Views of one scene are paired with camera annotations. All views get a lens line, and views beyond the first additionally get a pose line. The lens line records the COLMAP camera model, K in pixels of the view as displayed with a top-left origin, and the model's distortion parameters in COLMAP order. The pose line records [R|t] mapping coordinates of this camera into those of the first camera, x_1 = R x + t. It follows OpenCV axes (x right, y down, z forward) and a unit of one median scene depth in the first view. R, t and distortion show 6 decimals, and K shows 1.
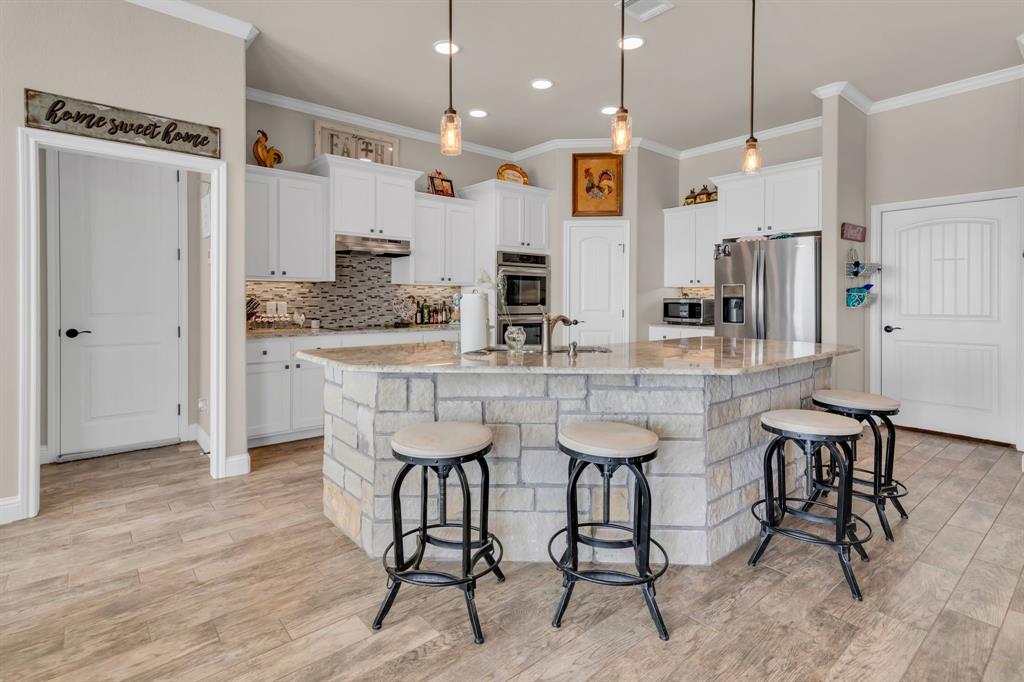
lens RADIAL K [[498.9, 0, 516.1], [0, 498.9, 302.9], [0, 0, 1]] dist [0.003451, 0.001145]
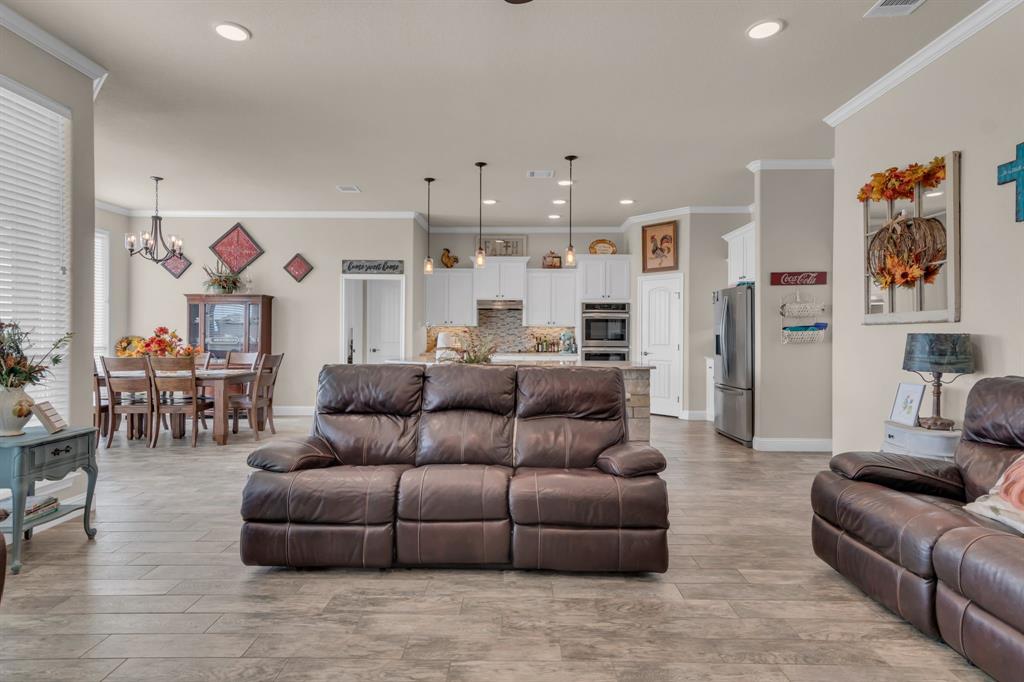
lens RADIAL K [[498.9, 0, 513.9], [0, 498.9, 336.4], [0, 0, 1]] dist [0.003451, 0.001145]
pose [[0.761017, 0.000470, -0.648732, 0.747828], [-0.005722, 0.999966, -0.005987, 0.003988], [0.648707, 0.008268, 0.760994, -0.235528]]
